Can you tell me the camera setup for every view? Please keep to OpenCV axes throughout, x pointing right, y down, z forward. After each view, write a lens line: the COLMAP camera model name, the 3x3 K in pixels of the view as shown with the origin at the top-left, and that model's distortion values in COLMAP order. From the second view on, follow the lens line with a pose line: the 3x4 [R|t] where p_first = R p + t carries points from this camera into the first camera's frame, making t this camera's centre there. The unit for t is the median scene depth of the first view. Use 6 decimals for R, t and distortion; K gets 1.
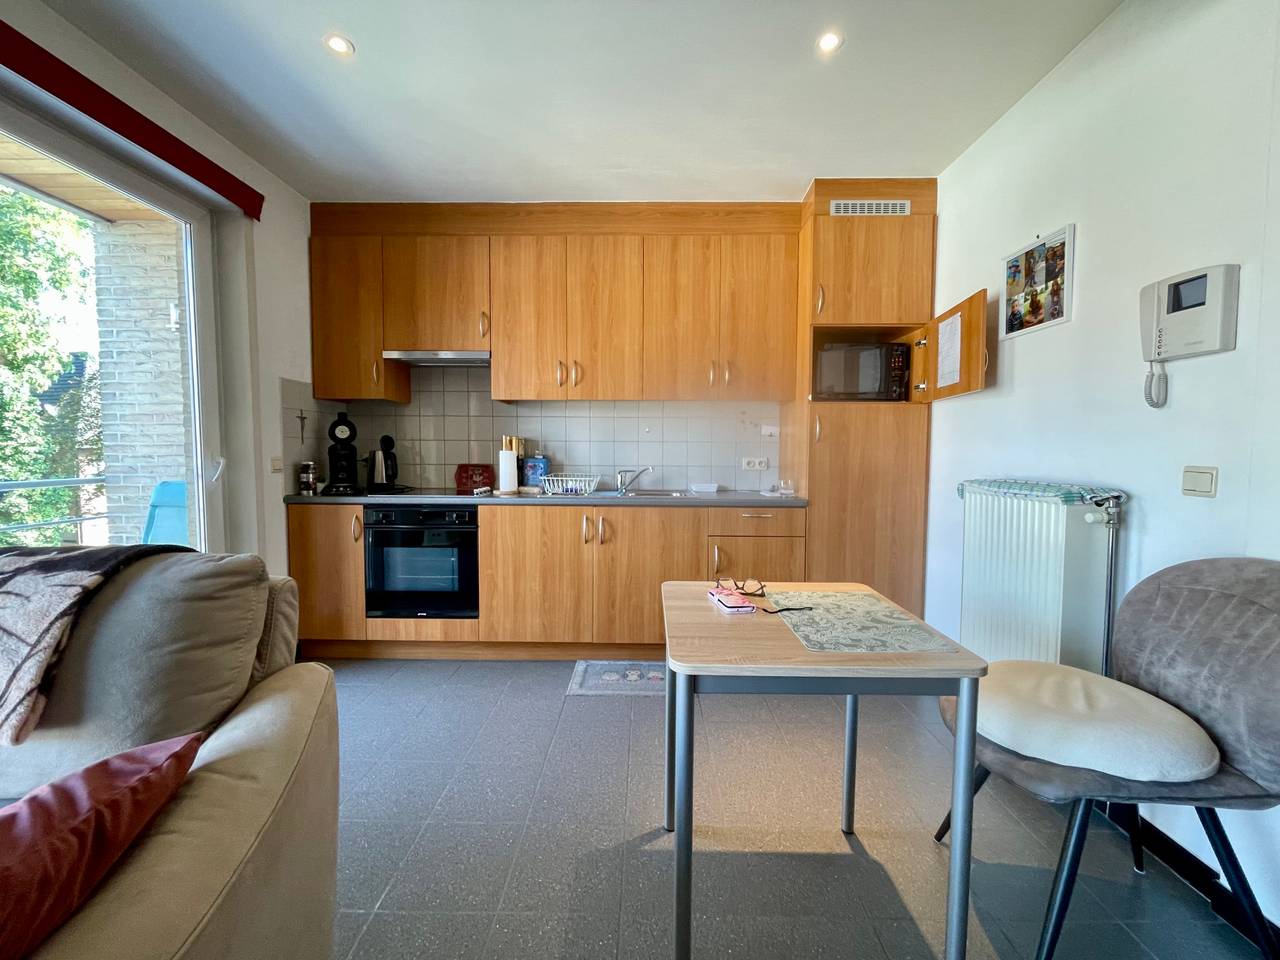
lens RADIAL K [[518.8, 0, 644.0], [0, 518.8, 477.2], [0, 0, 1]] dist [-0.004226, -0.000484]
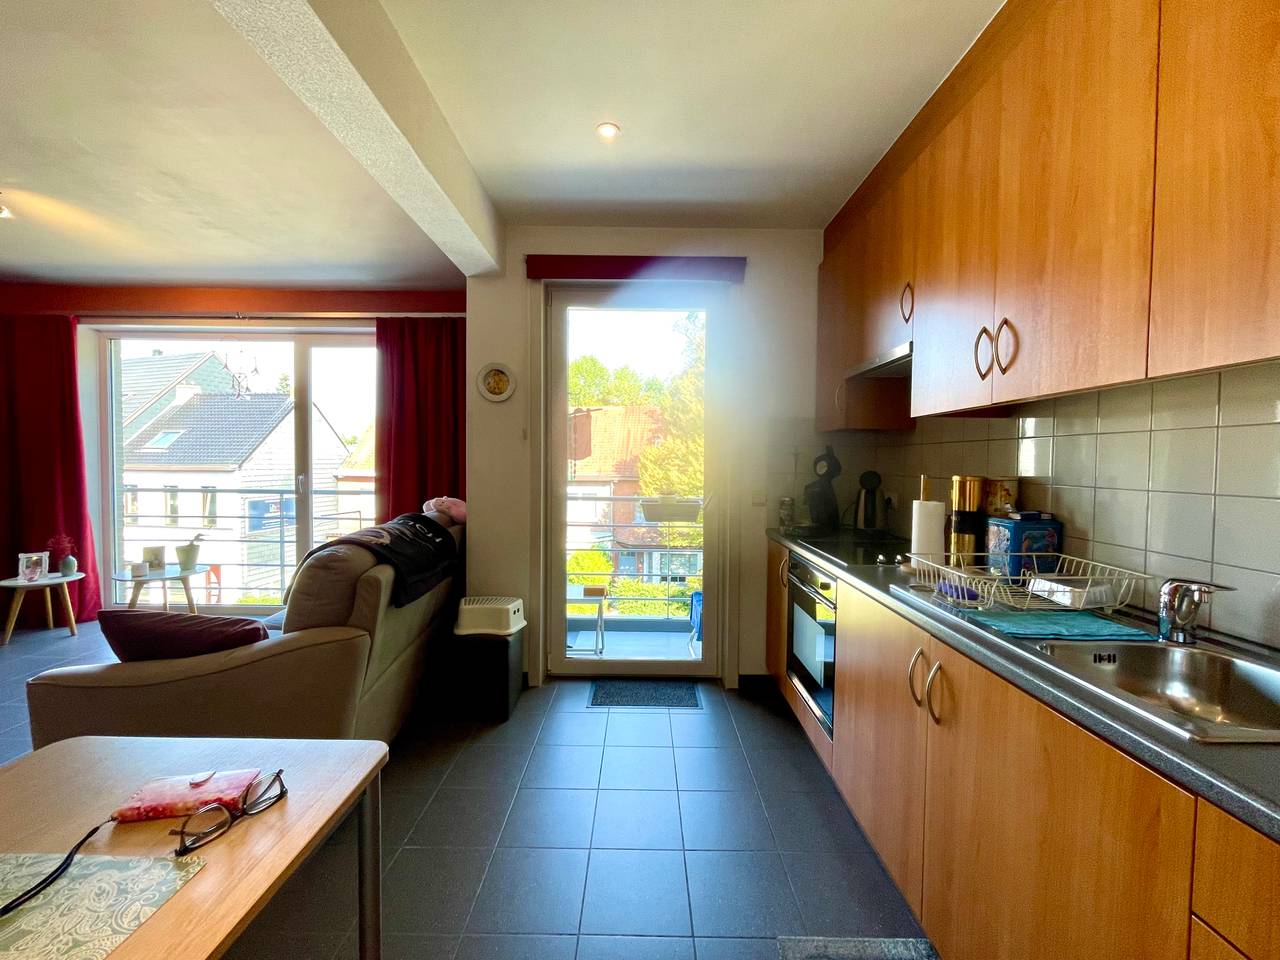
lens RADIAL K [[518.8, 0, 634.7], [0, 518.8, 478.6], [0, 0, 1]] dist [-0.004226, -0.000484]
pose [[-0.002864, 0.027470, -0.999619, 0.357641], [-0.060384, 0.997794, 0.027593, -0.078218], [0.998171, 0.060440, -0.001199, 0.718996]]
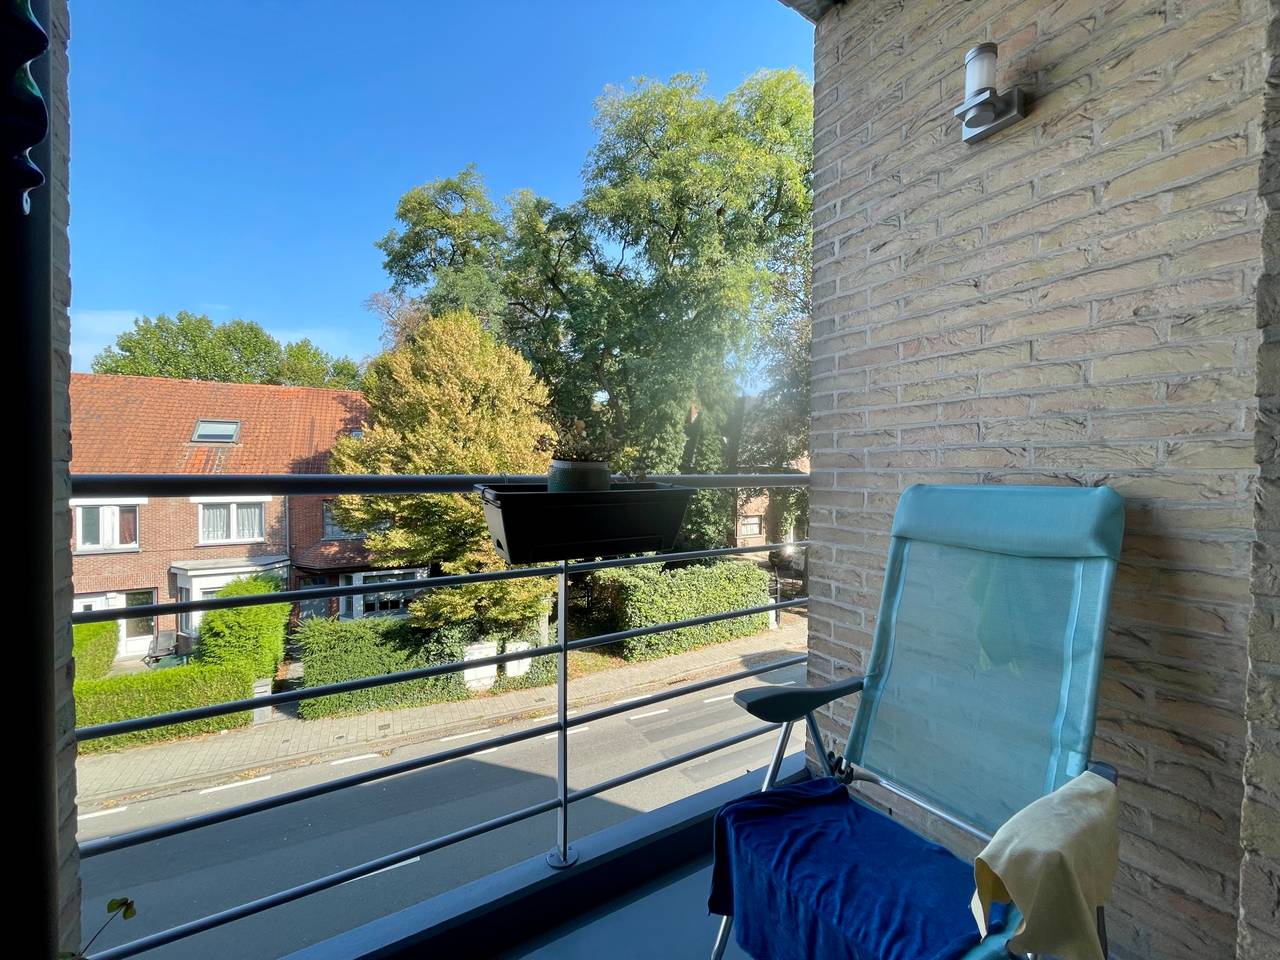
lens RADIAL K [[518.8, 0, 639.0], [0, 518.8, 475.4], [0, 0, 1]] dist [-0.004226, -0.000484]
pose [[0.527899, 0.011060, -0.849235, -0.752859], [-0.048996, 0.998647, -0.017450, 0.022675], [0.847893, 0.050821, 0.527727, 0.617795]]
